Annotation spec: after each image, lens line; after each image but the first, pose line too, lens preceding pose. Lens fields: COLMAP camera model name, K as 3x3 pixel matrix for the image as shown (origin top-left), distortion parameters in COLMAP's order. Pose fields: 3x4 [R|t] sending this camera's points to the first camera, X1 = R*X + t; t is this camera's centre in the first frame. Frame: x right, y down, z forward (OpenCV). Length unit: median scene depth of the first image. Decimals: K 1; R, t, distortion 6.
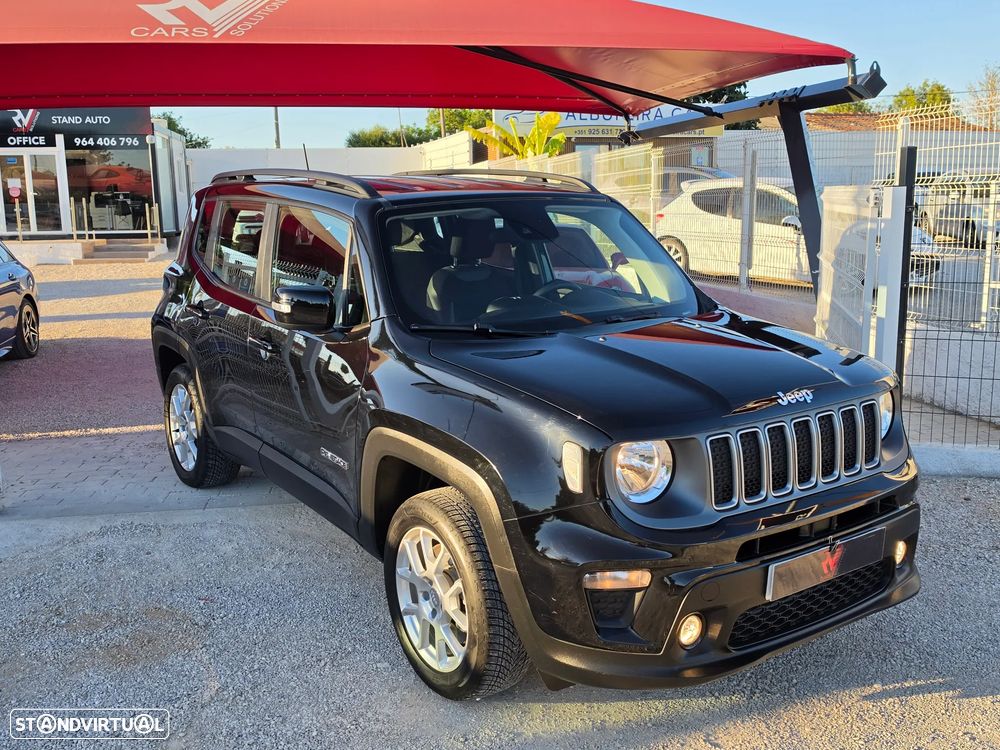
lens RADIAL K [[1018.2, 0, 500.0], [0, 1018.2, 375.0], [0, 0, 1]] dist [-0.092502, 0.013656]
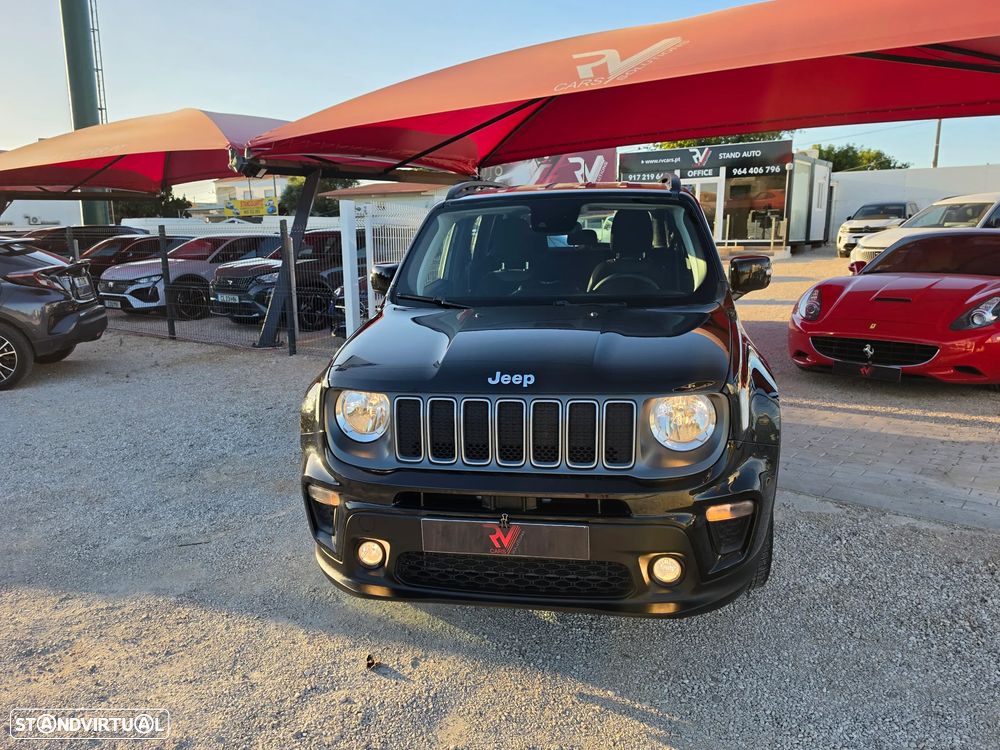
lens RADIAL K [[752.4, 0, 493.1], [0, 752.4, 392.7], [0, 0, 1]] dist [0.099978, -0.142948]
pose [[0.695802, 0.140537, -0.704350, 0.110573], [-0.103824, 0.990050, 0.094978, -0.005012], [0.710690, 0.007043, 0.703470, 0.055670]]
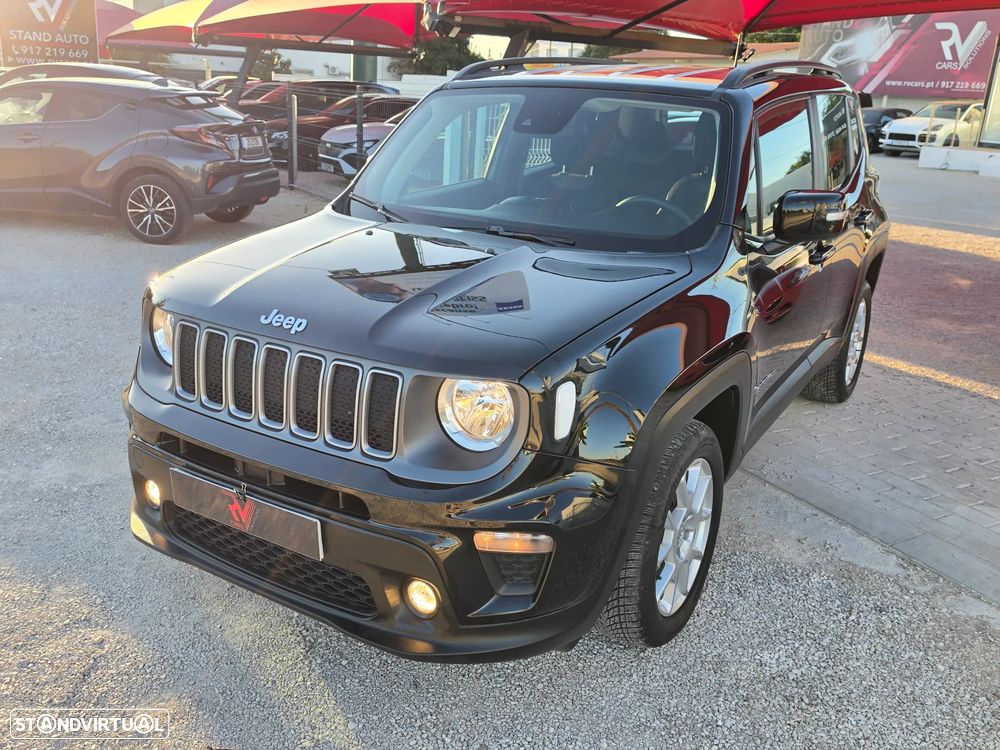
lens RADIAL K [[858.6, 0, 488.1], [0, 858.6, 372.7], [0, 0, 1]] dist [0.108384, -0.166809]
pose [[0.378155, 0.301578, -0.875242, 0.132746], [-0.202425, 0.949507, 0.239708, -0.019369], [0.903340, 0.086524, 0.420108, 0.111830]]
